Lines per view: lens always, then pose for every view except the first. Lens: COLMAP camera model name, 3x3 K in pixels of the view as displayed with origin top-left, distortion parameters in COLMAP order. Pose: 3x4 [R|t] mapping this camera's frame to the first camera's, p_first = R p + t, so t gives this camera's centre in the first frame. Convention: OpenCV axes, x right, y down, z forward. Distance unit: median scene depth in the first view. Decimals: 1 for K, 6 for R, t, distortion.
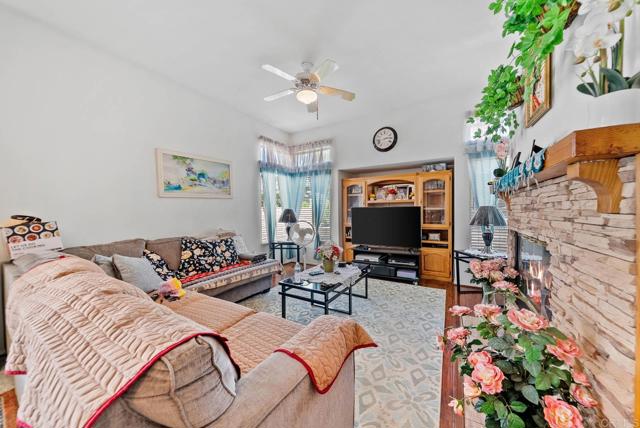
lens RADIAL K [[222.0, 0, 321.6], [0, 222.0, 213.3], [0, 0, 1]] dist [-0.002973, -0.000173]
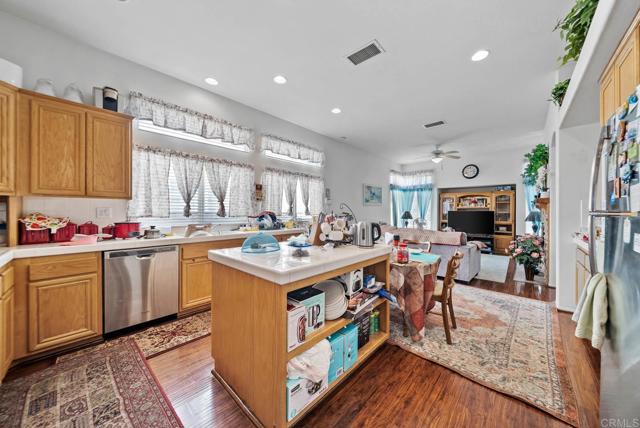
lens RADIAL K [[222.0, 0, 323.3], [0, 222.0, 212.9], [0, 0, 1]] dist [-0.002973, -0.000173]
pose [[0.979431, 0.014515, -0.201255, -0.490229], [-0.016453, 0.999833, -0.007961, 0.019889], [0.201106, 0.011108, 0.979506, -0.924716]]
